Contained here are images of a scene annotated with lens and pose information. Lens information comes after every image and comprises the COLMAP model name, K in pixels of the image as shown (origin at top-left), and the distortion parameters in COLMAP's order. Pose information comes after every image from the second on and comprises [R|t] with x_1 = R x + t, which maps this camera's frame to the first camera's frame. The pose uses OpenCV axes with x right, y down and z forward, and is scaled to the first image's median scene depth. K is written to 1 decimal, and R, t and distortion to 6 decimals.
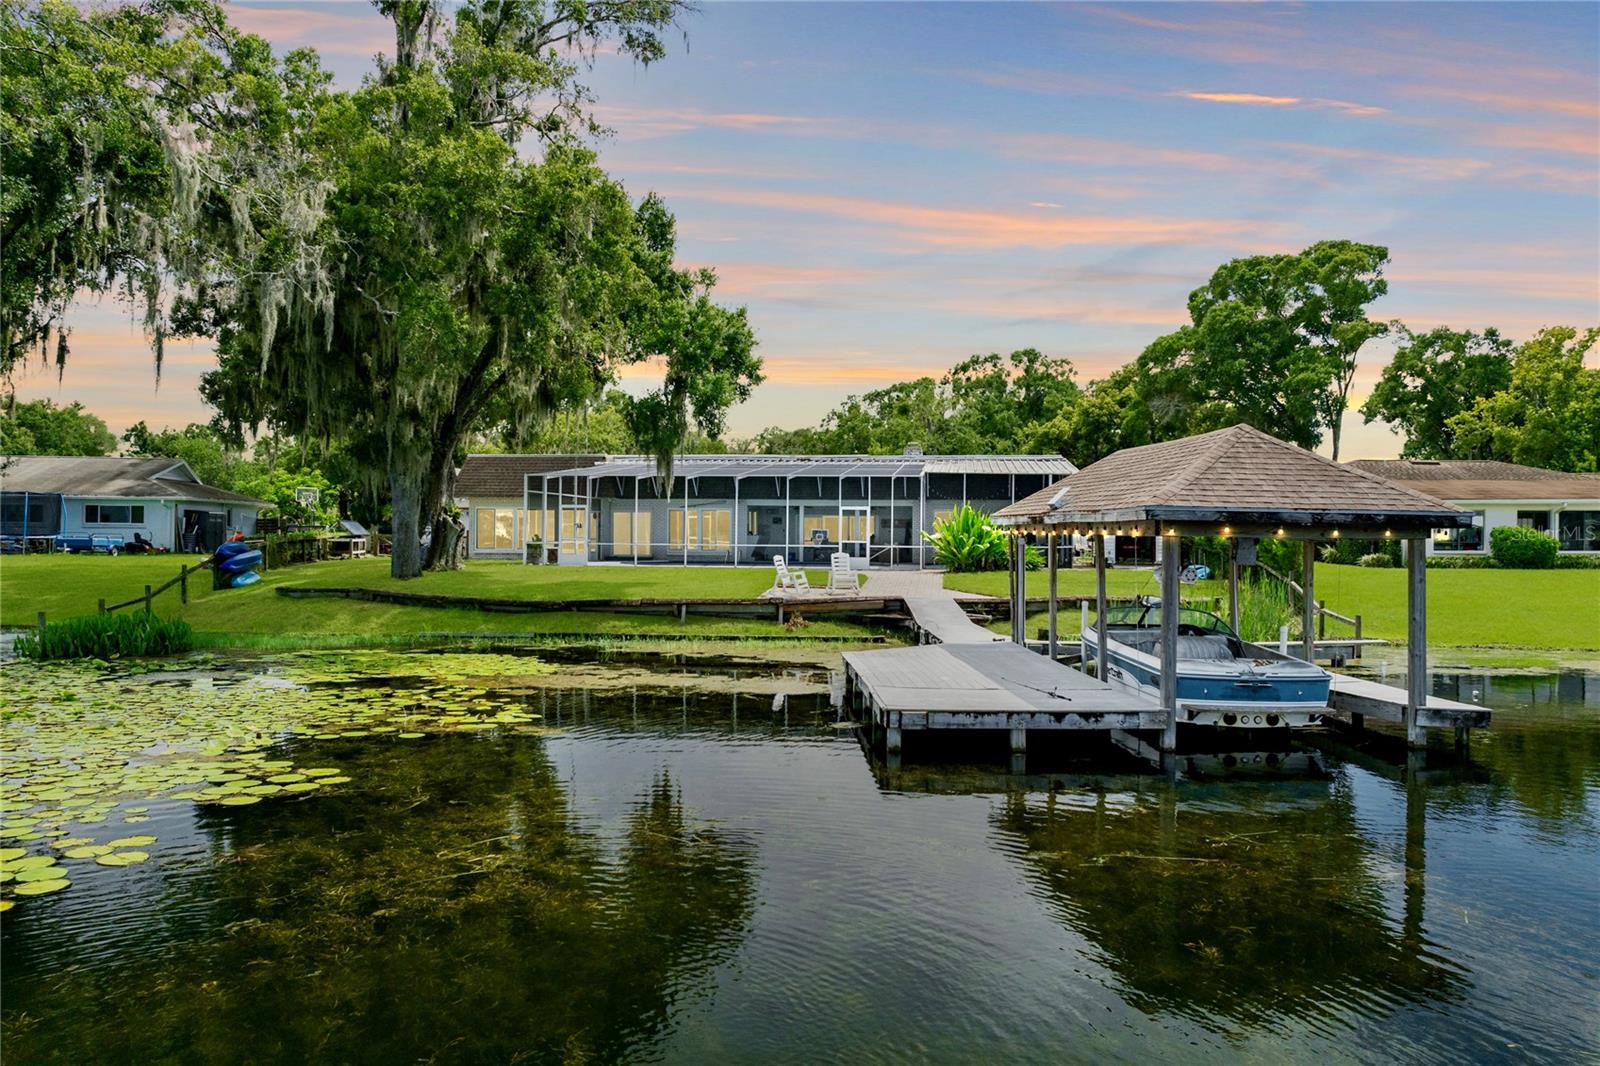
lens RADIAL K [[1119.0, 0, 804.2], [0, 1119.0, 526.1], [0, 0, 1]] dist [-0.034609, -0.008286]
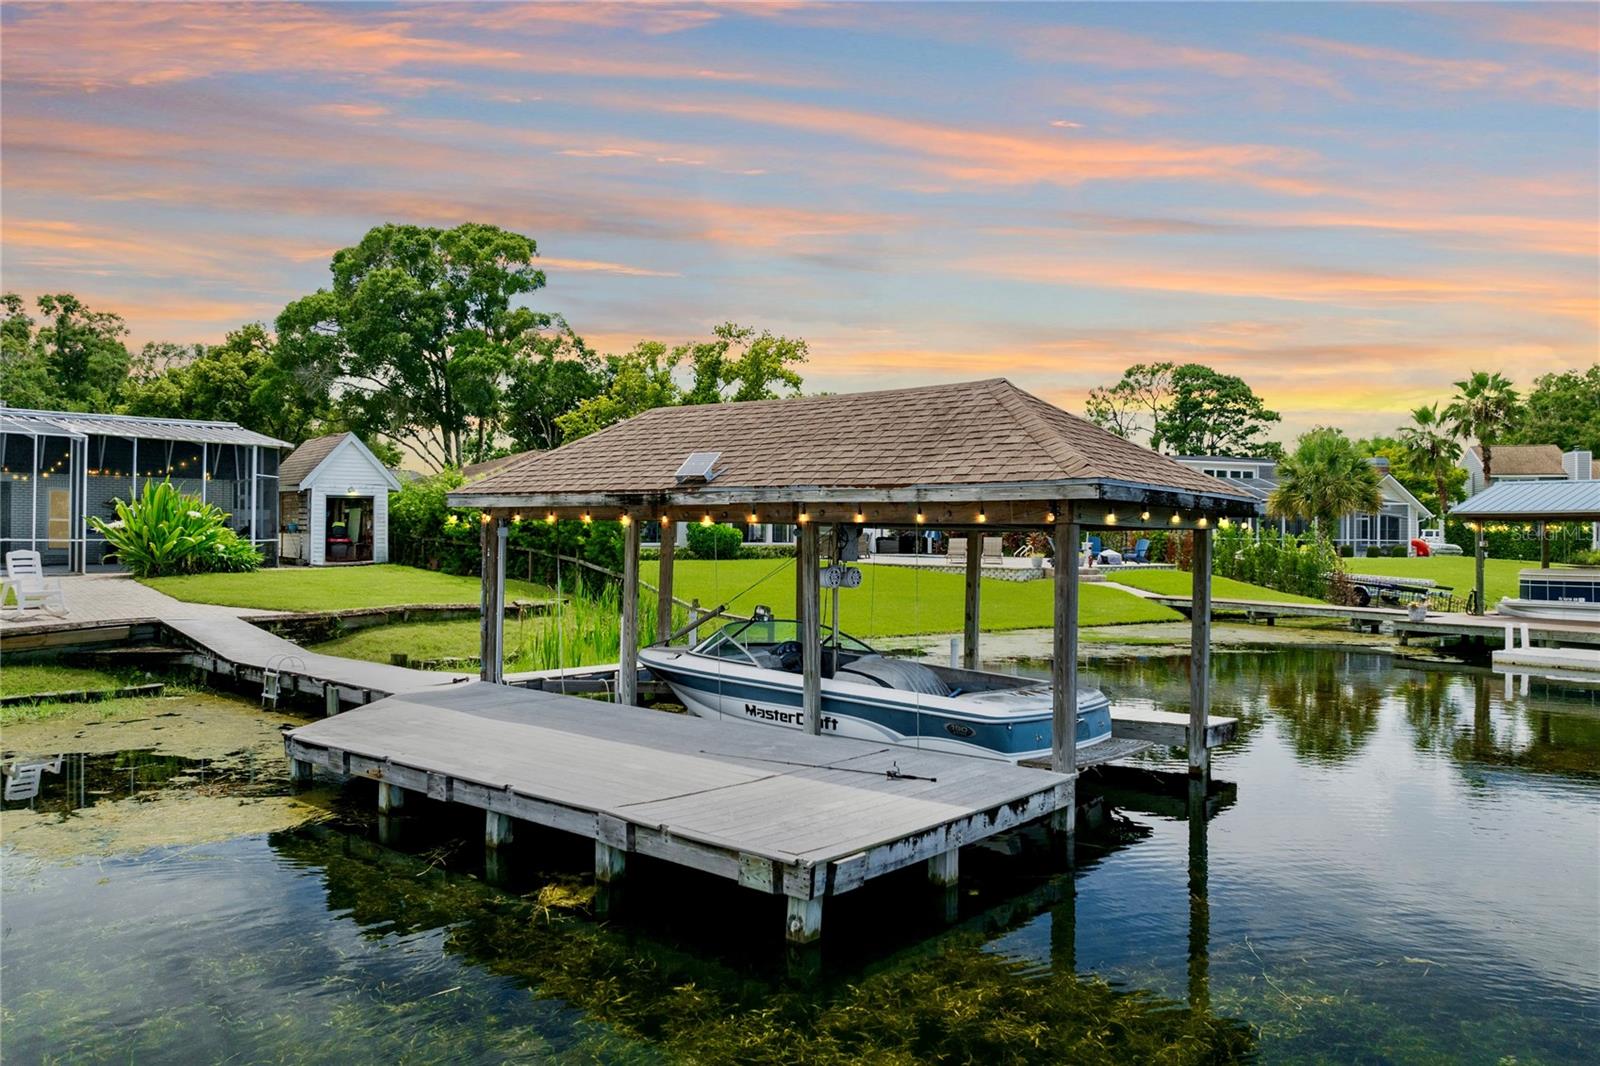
lens RADIAL K [[1117.7, 0, 802.6], [0, 1117.7, 537.2], [0, 0, 1]] dist [-0.030201, -0.007502]
pose [[0.670022, -0.000982, 0.742341, -0.070919], [-0.011622, 0.999863, 0.011812, 0.002567], [-0.742250, -0.016542, 0.669918, 0.157328]]
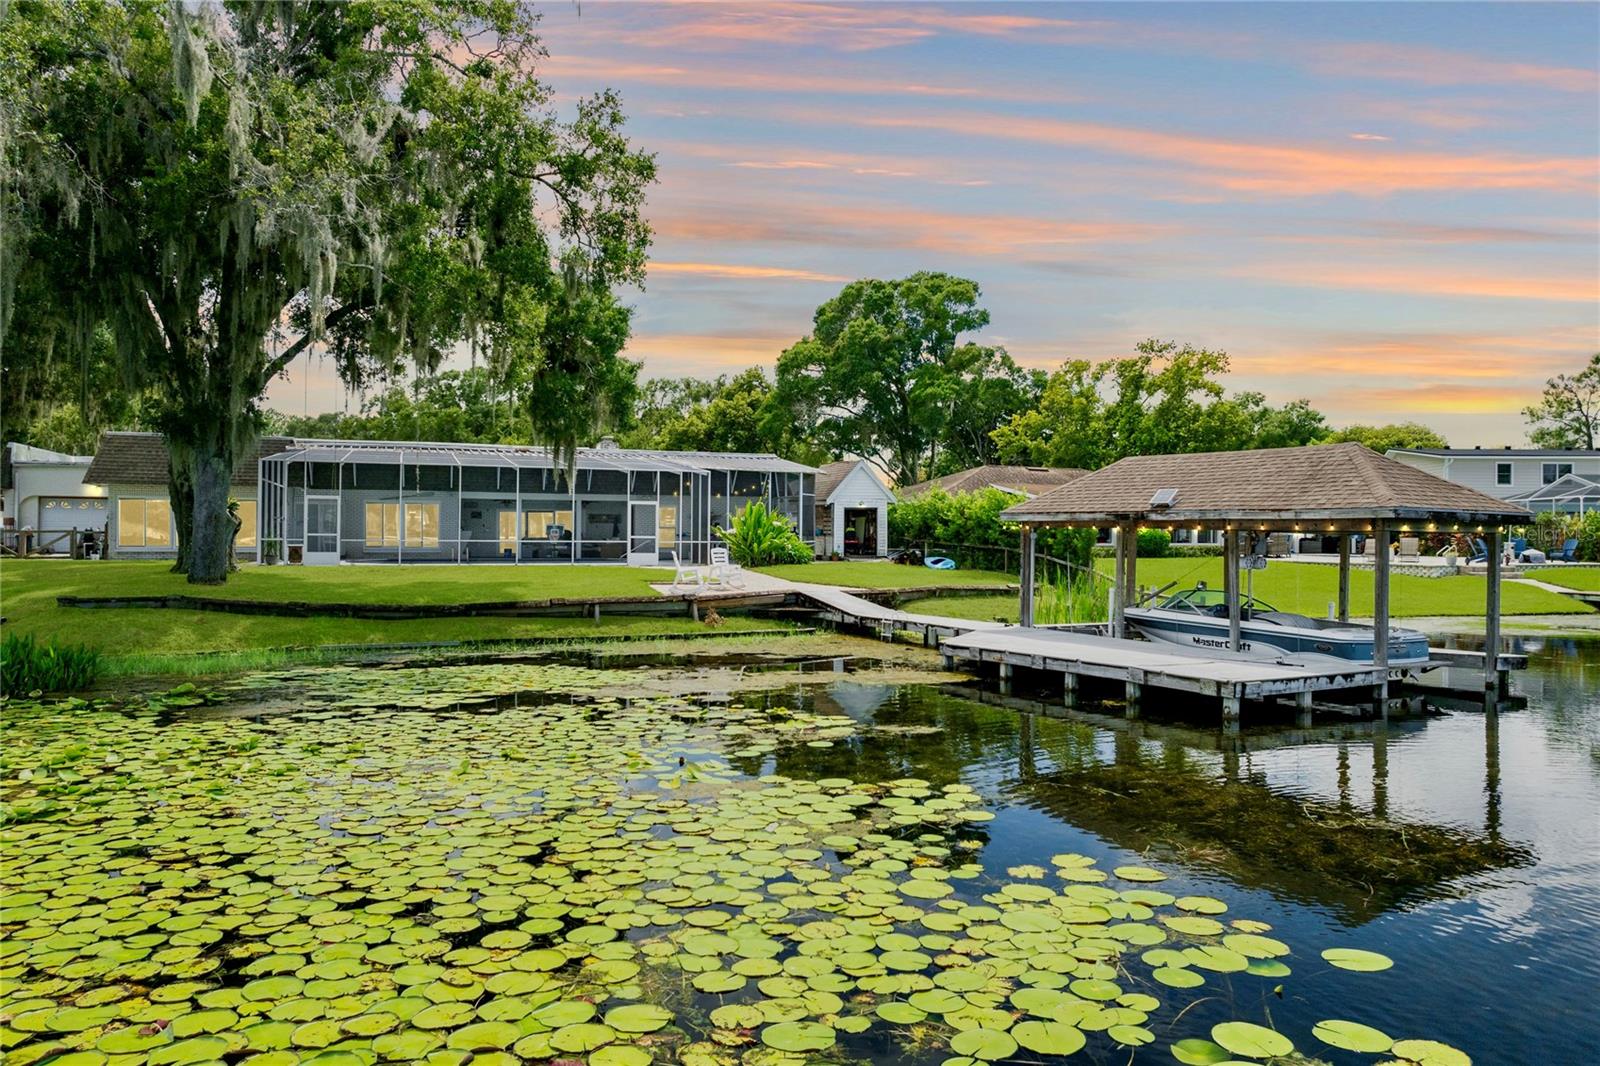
lens RADIAL K [[1117.7, 0, 802.6], [0, 1117.7, 537.2], [0, 0, 1]] dist [-0.030201, -0.007502]
pose [[0.889429, -0.002806, 0.457064, -0.198302], [-0.003566, 0.999908, 0.013078, 0.000506], [-0.457059, -0.013262, 0.889338, 0.044306]]
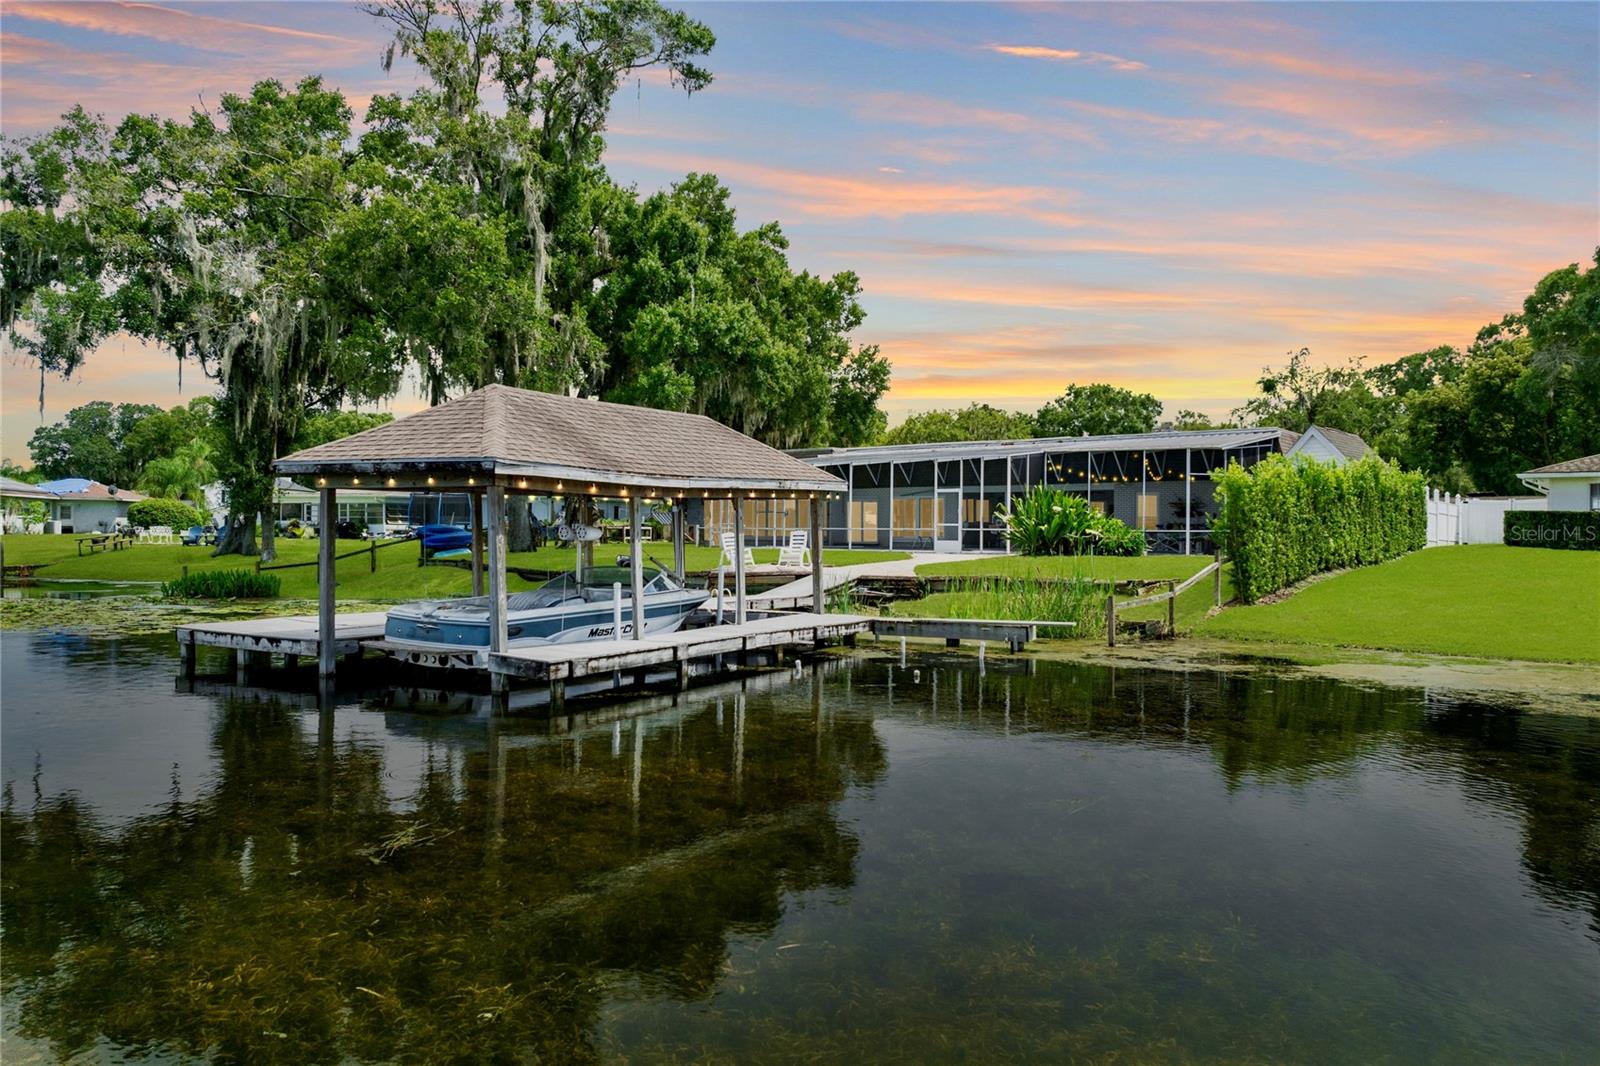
lens RADIAL K [[1117.7, 0, 802.6], [0, 1117.7, 537.2], [0, 0, 1]] dist [-0.030201, -0.007502]
pose [[0.852364, 0.000972, -0.522948, 0.317313], [0.002851, 0.999975, 0.006507, 0.012942], [0.522941, -0.007037, 0.852340, 0.069730]]
